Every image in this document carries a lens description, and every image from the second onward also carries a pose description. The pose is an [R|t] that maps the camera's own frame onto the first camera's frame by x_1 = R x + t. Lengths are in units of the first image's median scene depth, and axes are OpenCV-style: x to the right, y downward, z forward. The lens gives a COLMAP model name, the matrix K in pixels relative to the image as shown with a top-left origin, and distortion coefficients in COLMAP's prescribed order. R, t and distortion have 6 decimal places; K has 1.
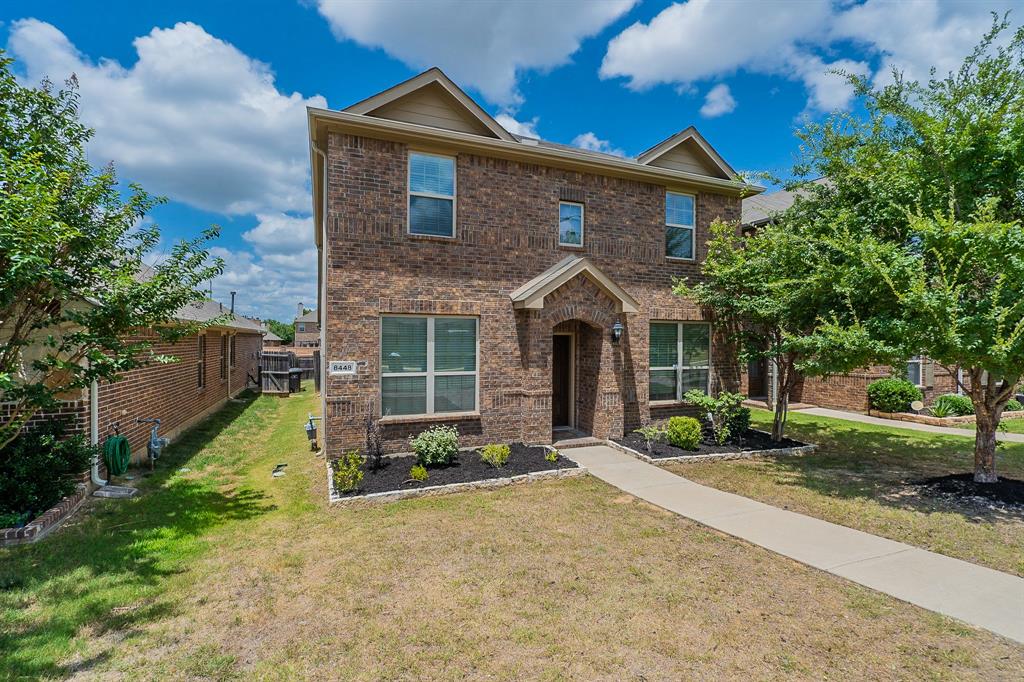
lens RADIAL K [[466.8, 0, 516.6], [0, 466.8, 339.8], [0, 0, 1]] dist [-0.006106, 0.000971]
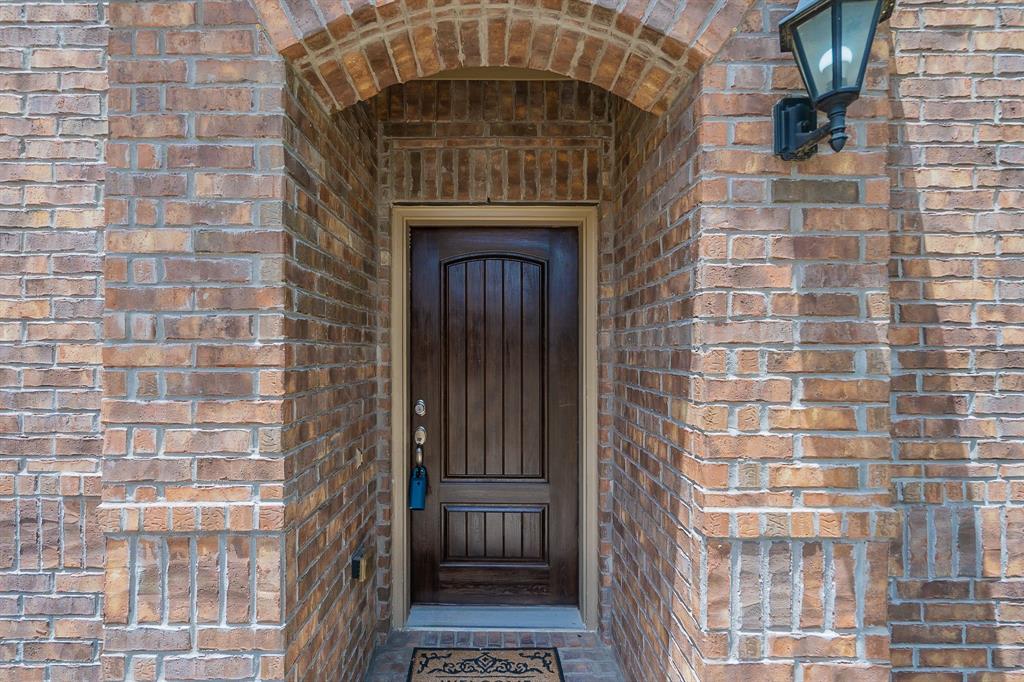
lens RADIAL K [[466.8, 0, 500.9], [0, 466.8, 347.5], [0, 0, 1]] dist [-0.006106, 0.000971]
pose [[0.922855, -0.007181, -0.385080, 0.198487], [0.004846, 0.999964, -0.007034, 0.064221], [0.385117, 0.004625, 0.922856, 0.925419]]
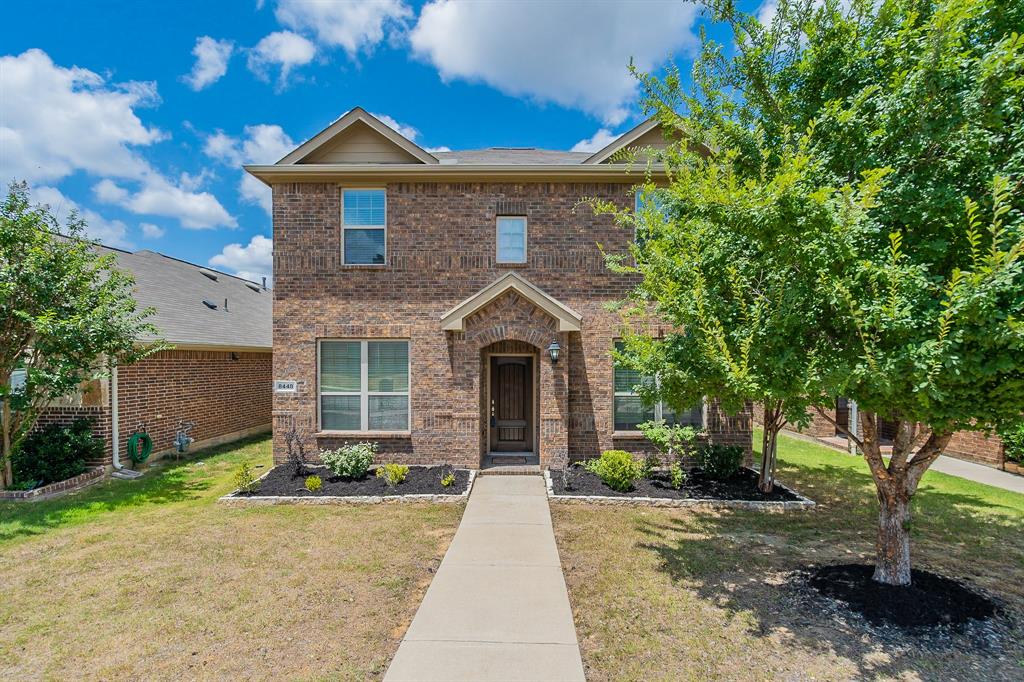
lens RADIAL K [[466.8, 0, 530.1], [0, 466.8, 362.6], [0, 0, 1]] dist [-0.006106, 0.000971]
pose [[0.923539, 0.001496, -0.383501, 0.564552], [0.001972, 0.999961, 0.008650, -0.006507], [0.383499, -0.008745, 0.923500, 0.150153]]
